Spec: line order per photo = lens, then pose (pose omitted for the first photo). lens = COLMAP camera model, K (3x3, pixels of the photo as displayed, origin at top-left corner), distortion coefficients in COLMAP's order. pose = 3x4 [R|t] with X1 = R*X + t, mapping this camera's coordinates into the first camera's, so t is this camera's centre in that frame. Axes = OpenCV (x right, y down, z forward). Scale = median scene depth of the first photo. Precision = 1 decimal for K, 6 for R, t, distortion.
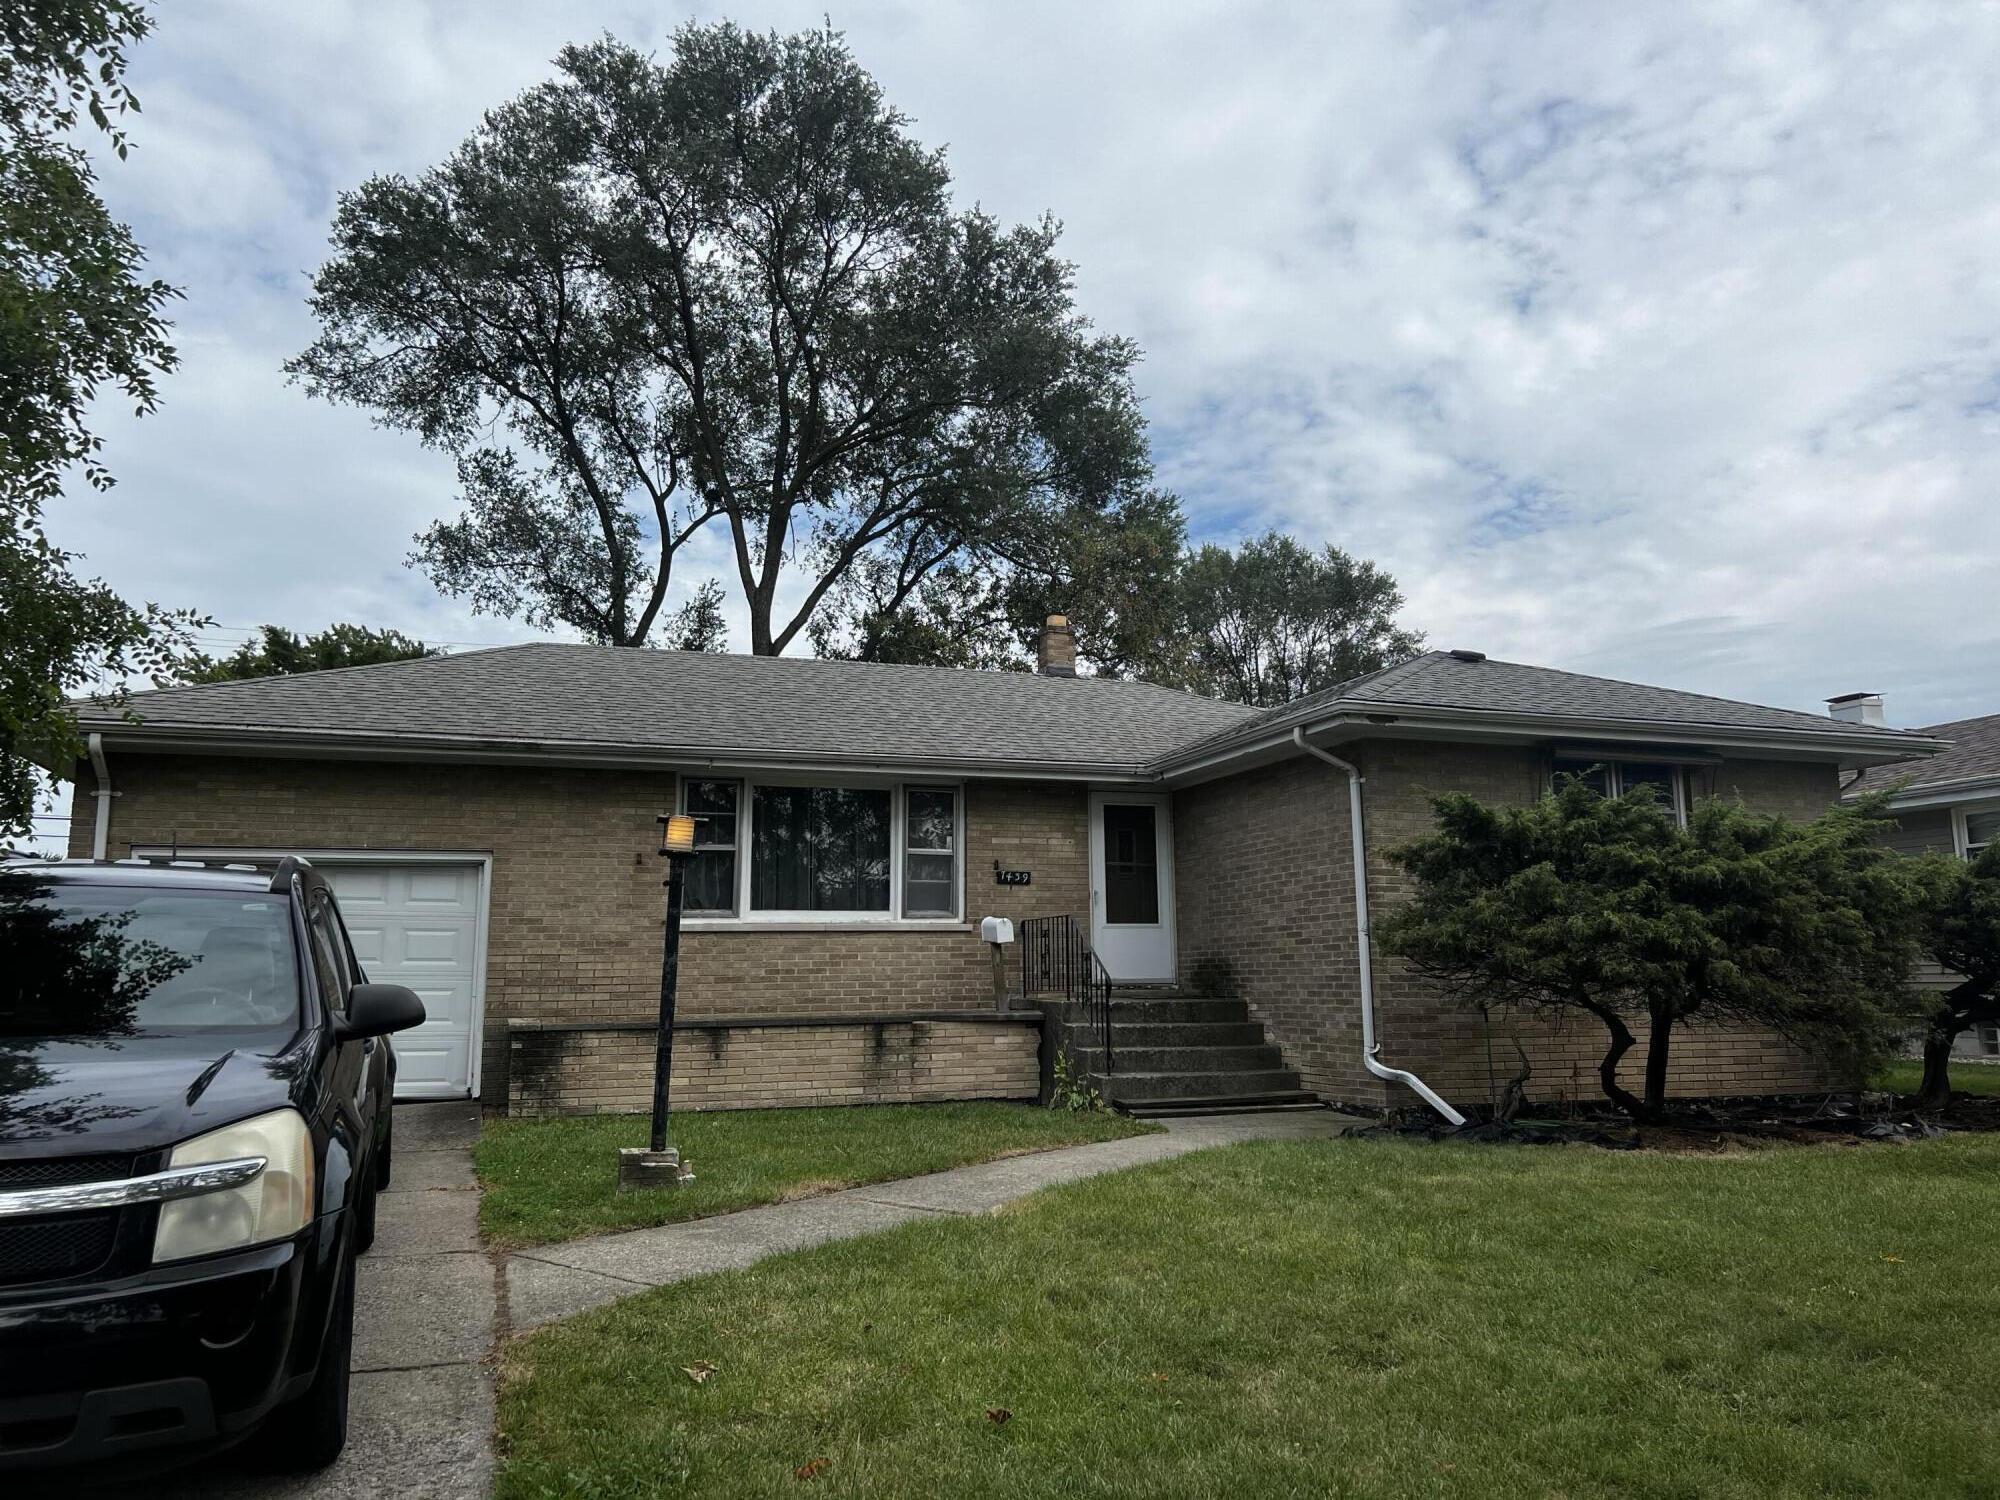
lens RADIAL K [[1507.8, 0, 1003.9], [0, 1507.8, 756.7], [0, 0, 1]] dist [0.034142, -0.014175]
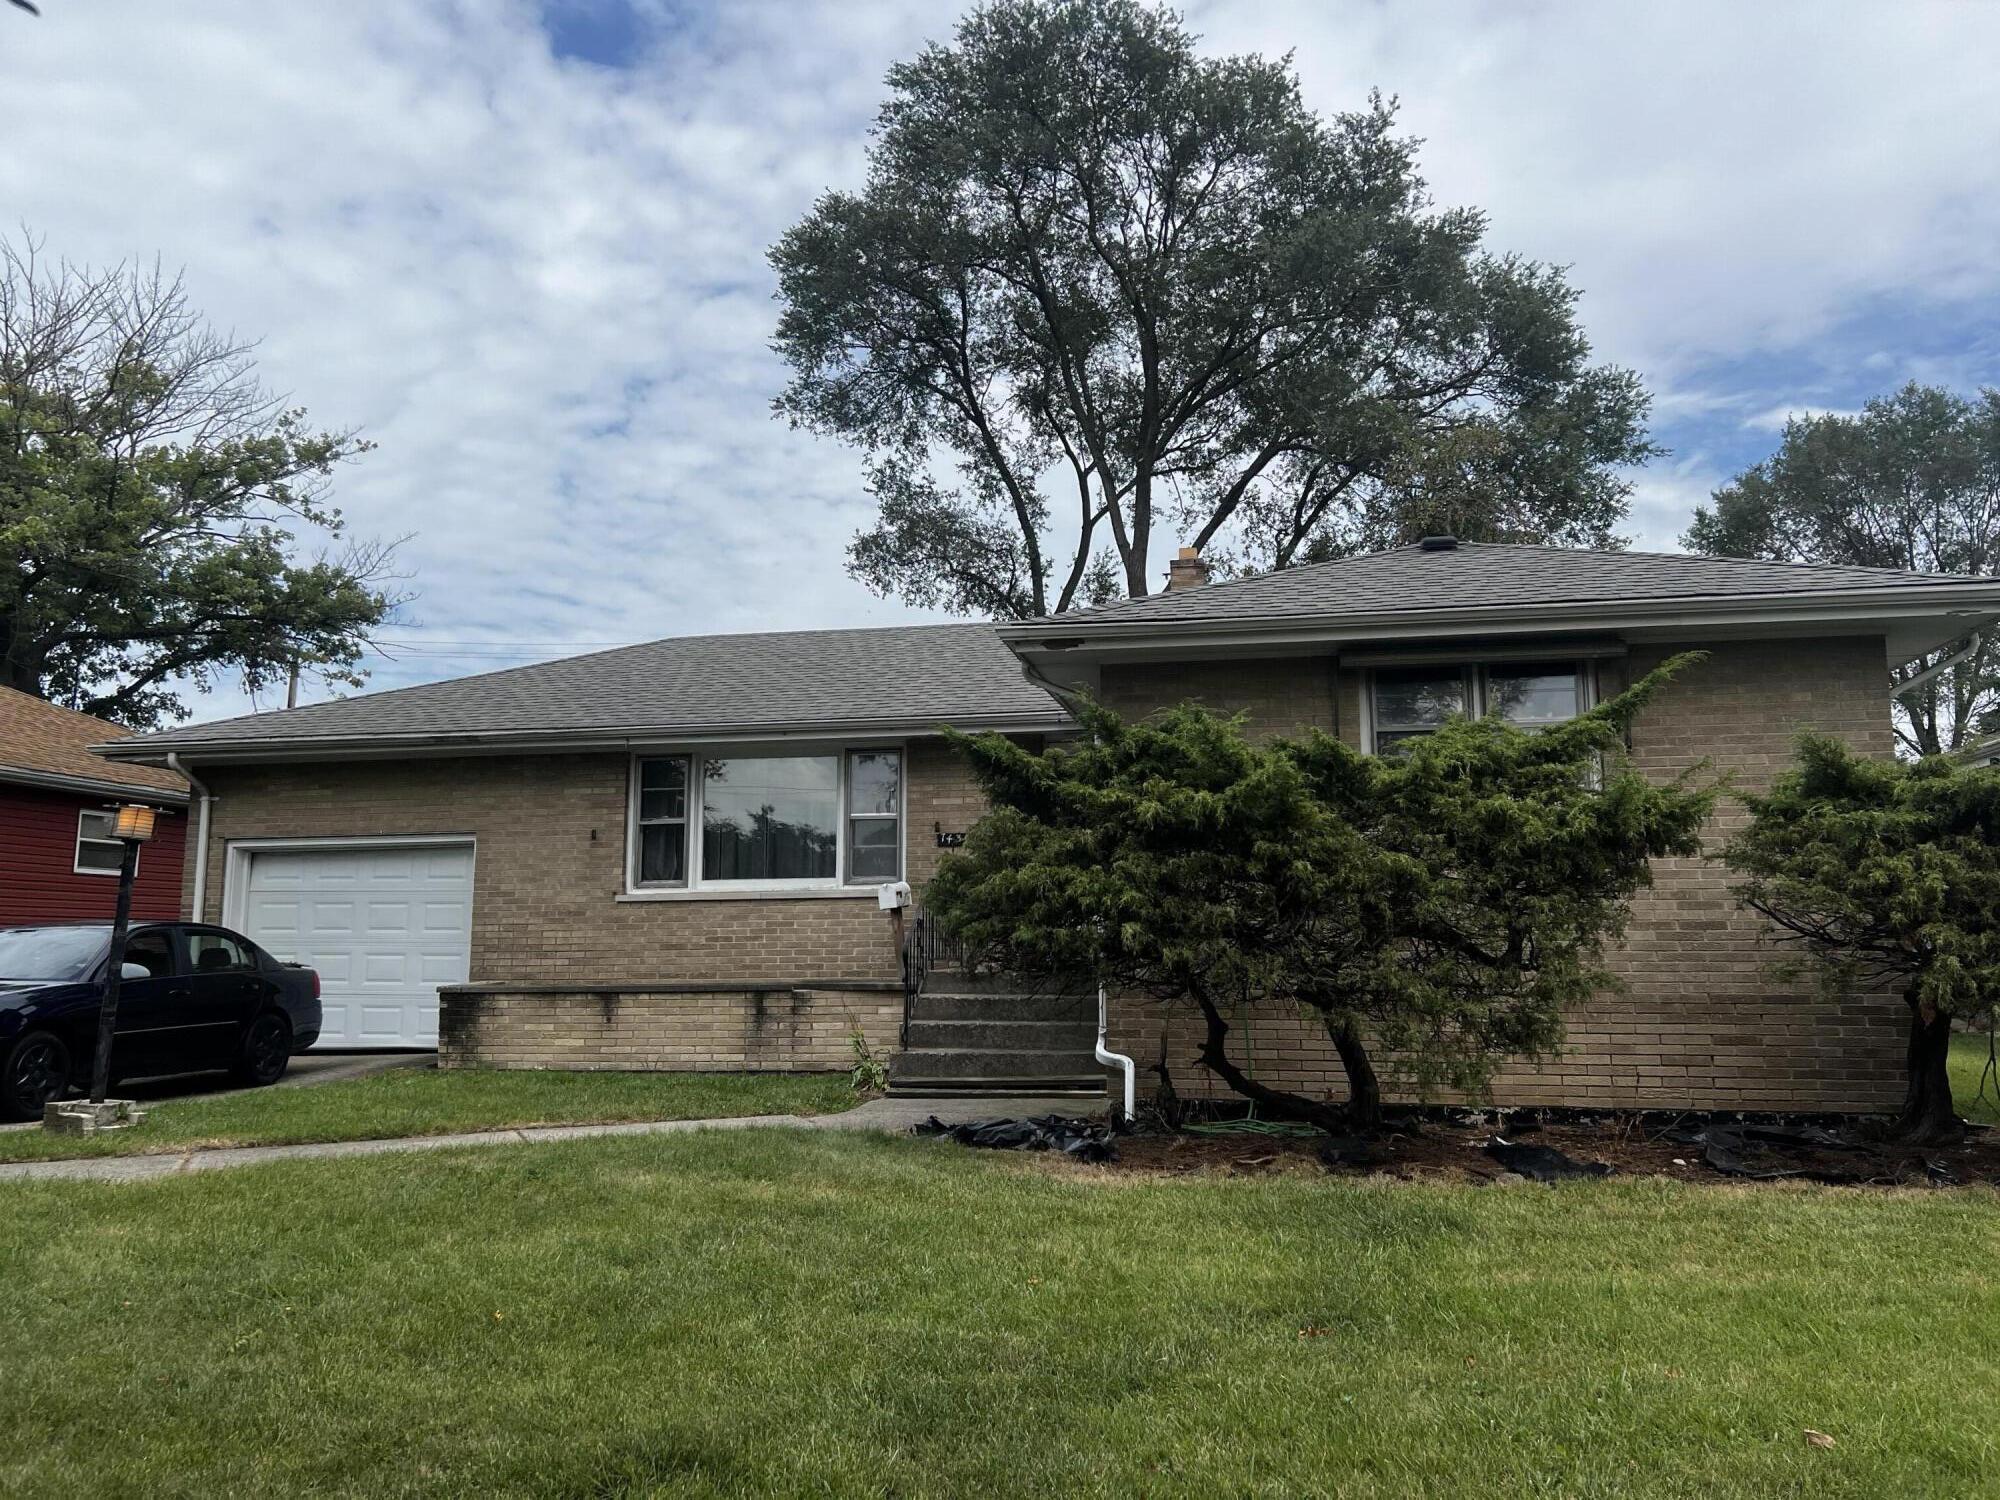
lens RADIAL K [[1507.8, 0, 1002.9], [0, 1507.8, 742.4], [0, 0, 1]] dist [0.034142, -0.014175]
pose [[0.867785, -0.064448, -0.492744, 0.552704], [0.071540, 0.997428, -0.004468, 0.027891], [0.491764, -0.031374, 0.870163, 0.209826]]
